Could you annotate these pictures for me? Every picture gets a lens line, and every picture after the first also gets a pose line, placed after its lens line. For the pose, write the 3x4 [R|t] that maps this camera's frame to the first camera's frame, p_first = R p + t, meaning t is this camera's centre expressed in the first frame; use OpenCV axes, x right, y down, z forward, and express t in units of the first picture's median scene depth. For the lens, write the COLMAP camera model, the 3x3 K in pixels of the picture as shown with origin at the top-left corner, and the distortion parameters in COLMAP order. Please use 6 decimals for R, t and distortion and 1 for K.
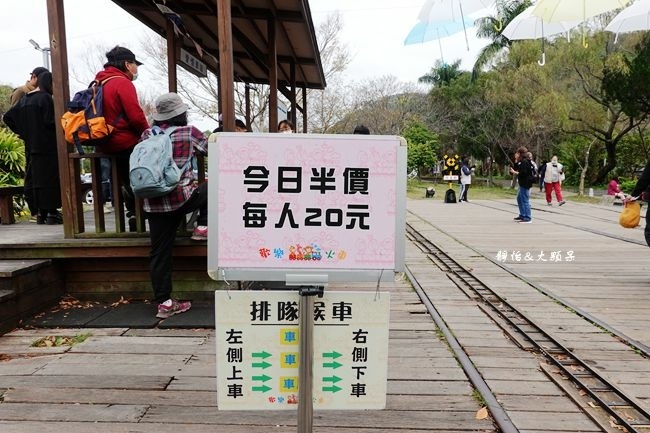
lens RADIAL K [[434.5, 0, 325.3], [0, 434.5, 217.1], [0, 0, 1]] dist [0.009336, 0.001911]
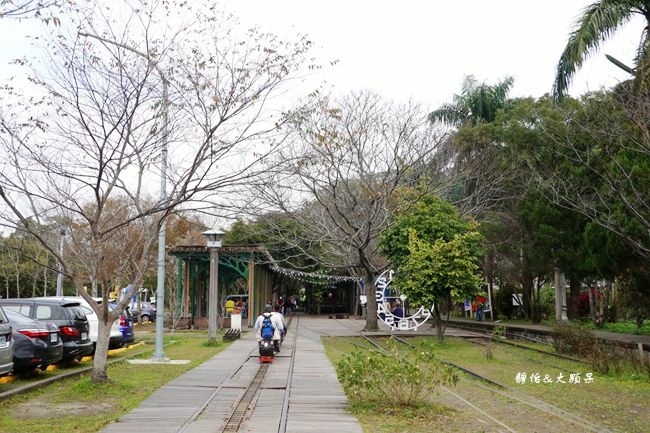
lens RADIAL K [[751.4, 0, 325.1], [0, 751.4, 216.3], [0, 0, 1]] dist [-0.011807, 0.000000]
pose [[0.997500, 0.016201, 0.068777, 0.061752], [-0.001363, 0.977592, -0.210505, -0.042963], [-0.070646, 0.209885, 0.975171, 0.306603]]
